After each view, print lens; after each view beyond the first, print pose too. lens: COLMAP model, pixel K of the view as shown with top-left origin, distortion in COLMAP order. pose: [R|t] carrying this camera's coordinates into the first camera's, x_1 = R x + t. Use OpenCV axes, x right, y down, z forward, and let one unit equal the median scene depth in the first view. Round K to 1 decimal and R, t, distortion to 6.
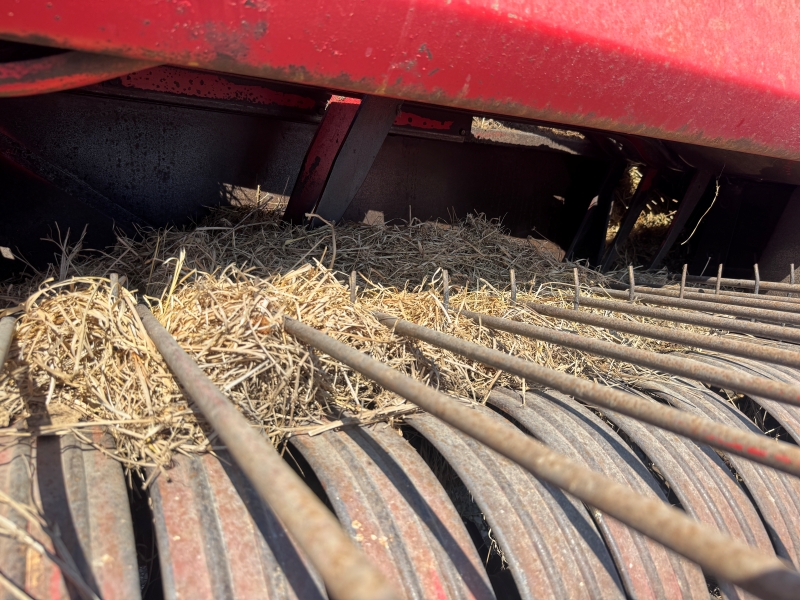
lens RADIAL K [[573.5, 0, 400.0], [0, 573.5, 300.0], [0, 0, 1]] dist [-0.005559, -0.003698]
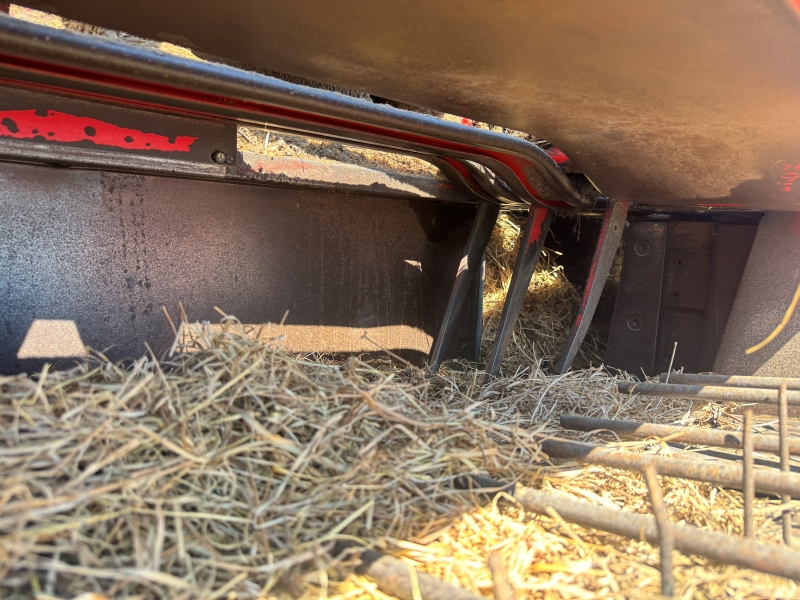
lens RADIAL K [[573.5, 0, 400.0], [0, 573.5, 300.0], [0, 0, 1]] dist [-0.005559, -0.003698]
pose [[0.968627, -0.098844, 0.228015, 0.118190], [0.126084, 0.986107, -0.108144, -0.071743], [-0.214158, 0.133500, 0.967633, 0.400971]]
